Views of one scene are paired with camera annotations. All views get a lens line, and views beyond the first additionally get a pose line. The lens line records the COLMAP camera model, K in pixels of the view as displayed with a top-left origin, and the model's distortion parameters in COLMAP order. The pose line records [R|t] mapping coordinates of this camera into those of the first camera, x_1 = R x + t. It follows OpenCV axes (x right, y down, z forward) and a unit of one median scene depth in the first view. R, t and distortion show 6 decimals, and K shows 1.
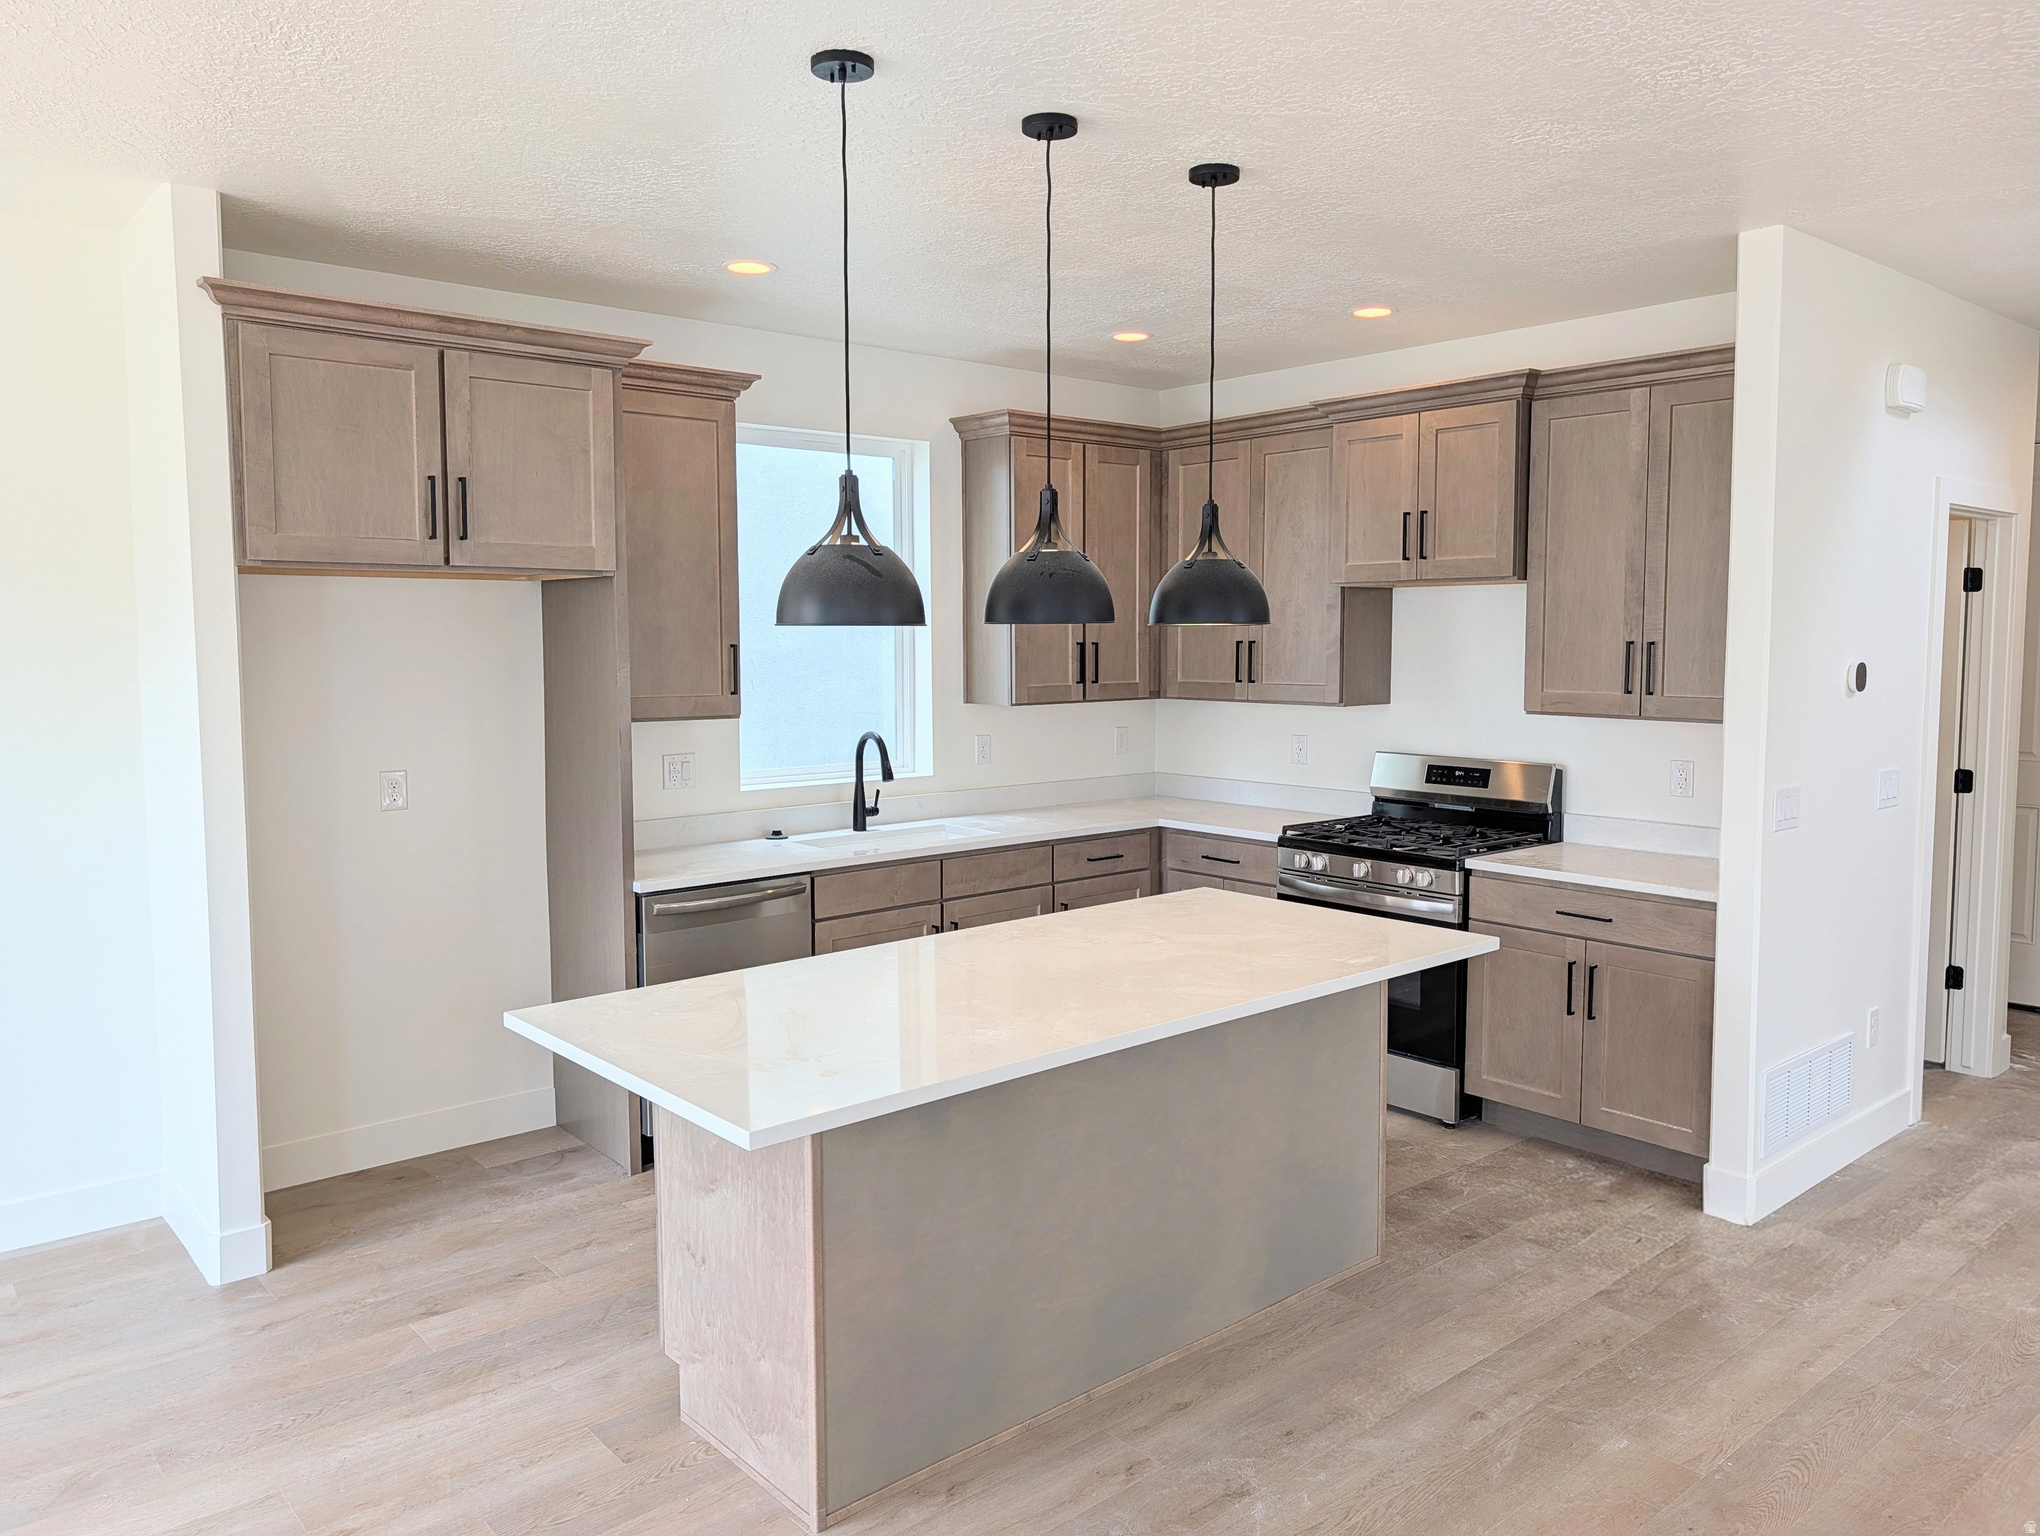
lens RADIAL K [[1474.9, 0, 1013.7], [0, 1474.9, 758.7], [0, 0, 1]] dist [0.020804, -0.022771]
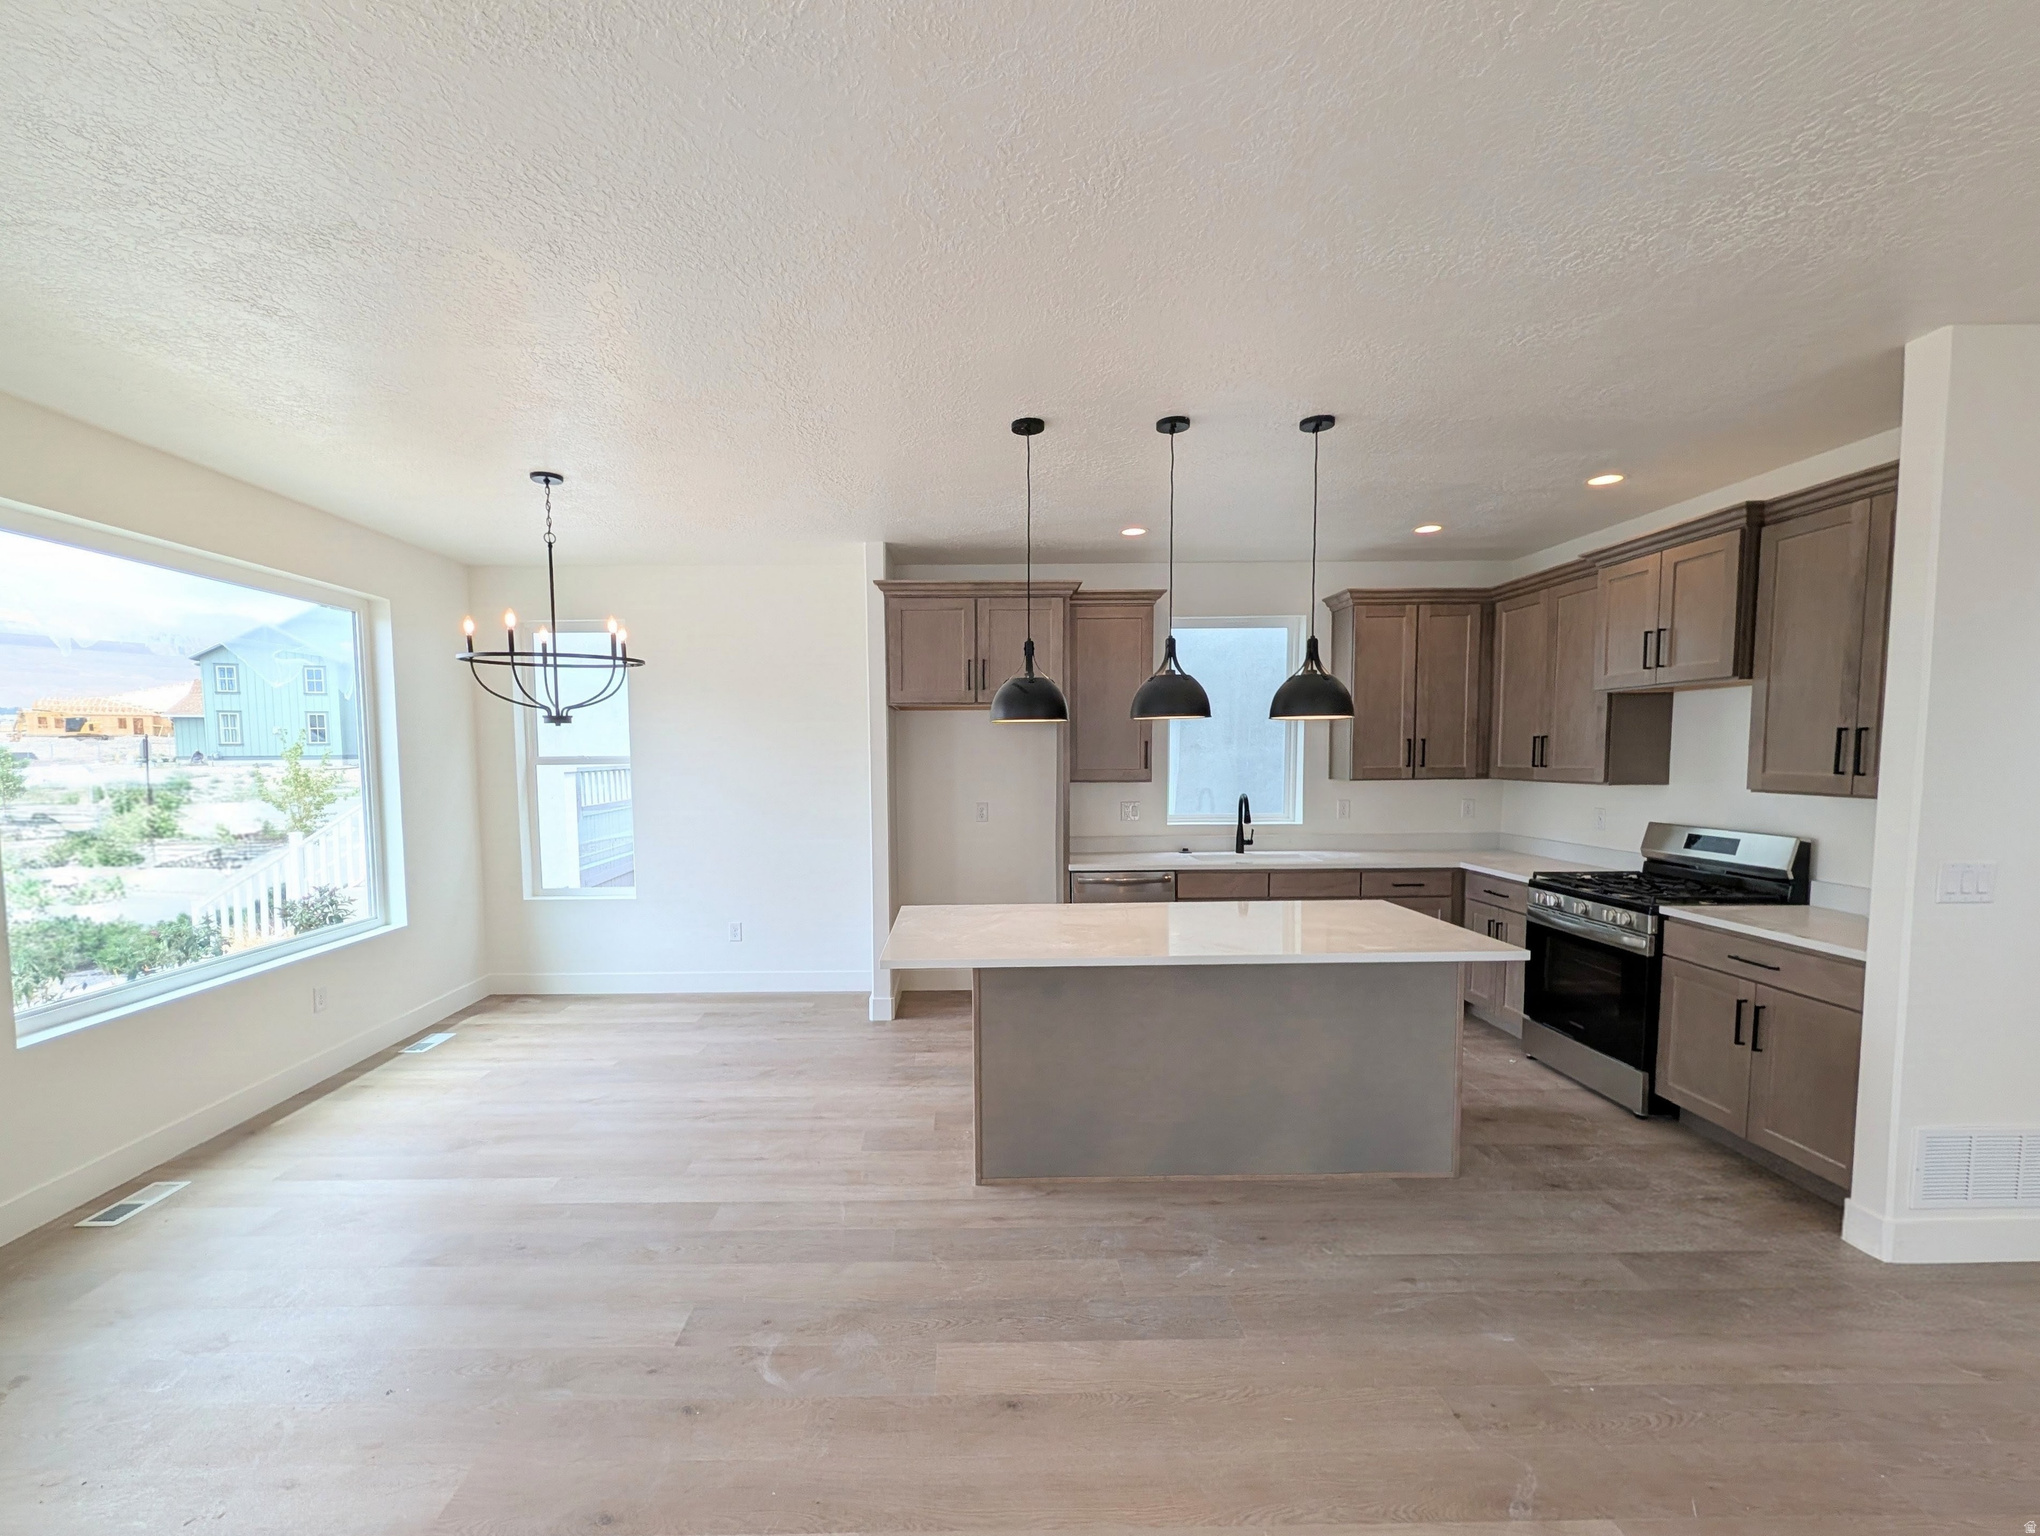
lens RADIAL K [[861.5, 0, 990.9], [0, 861.5, 821.1], [0, 0, 1]] dist [-0.004105, 0.000730]
pose [[0.754267, 0.047162, -0.654872, 0.361787], [-0.050263, 0.998638, 0.014028, 0.015094], [0.654642, 0.022335, 0.755609, 0.084959]]
